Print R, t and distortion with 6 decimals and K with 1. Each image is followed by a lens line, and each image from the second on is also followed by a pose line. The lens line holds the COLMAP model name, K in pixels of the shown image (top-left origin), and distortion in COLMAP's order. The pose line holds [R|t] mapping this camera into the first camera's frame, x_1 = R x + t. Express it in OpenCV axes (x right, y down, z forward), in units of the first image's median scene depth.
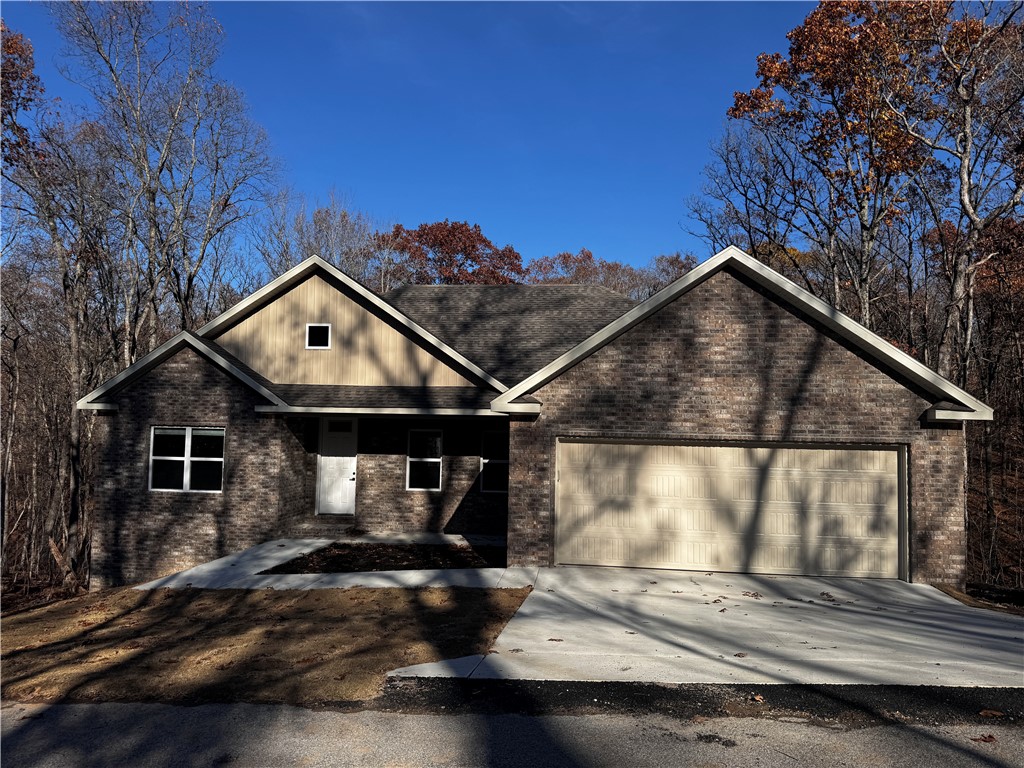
lens RADIAL K [[705.5, 0, 512.0], [0, 705.5, 384.0], [0, 0, 1]] dist [0.134197, -0.199858]
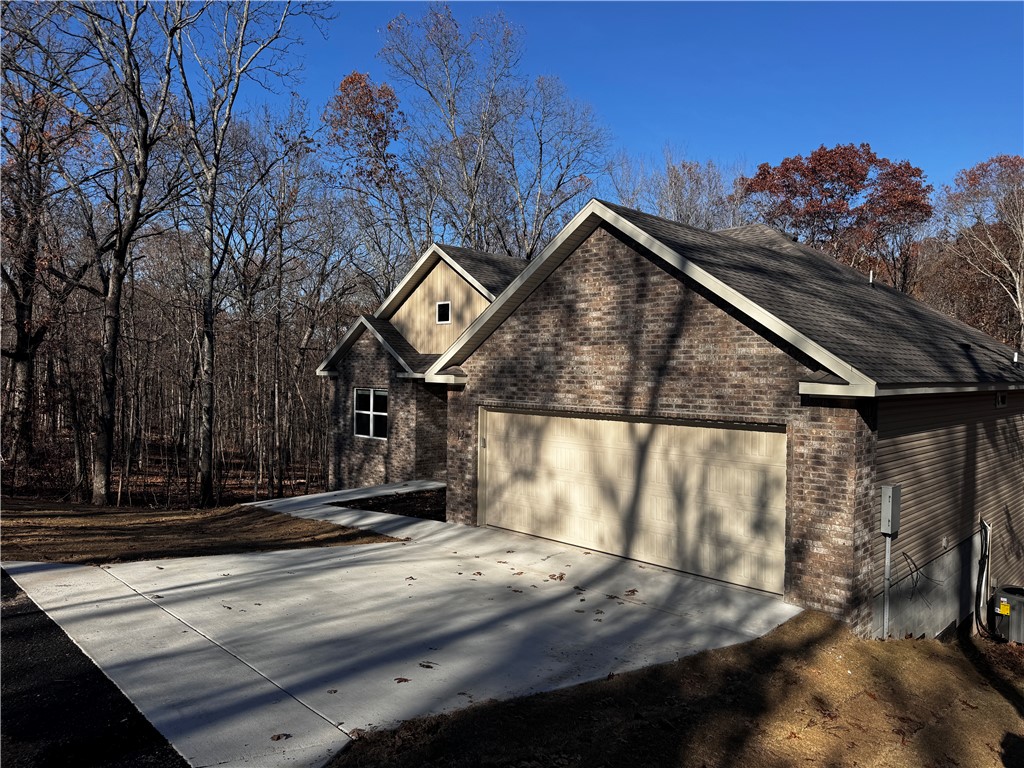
lens RADIAL K [[705.5, 0, 512.0], [0, 705.5, 384.0], [0, 0, 1]] dist [0.134197, -0.199858]
pose [[0.786548, 0.003257, -0.617521, 0.754754], [0.040286, 0.997585, 0.056575, -0.015365], [0.616214, -0.069377, 0.784517, 0.208326]]
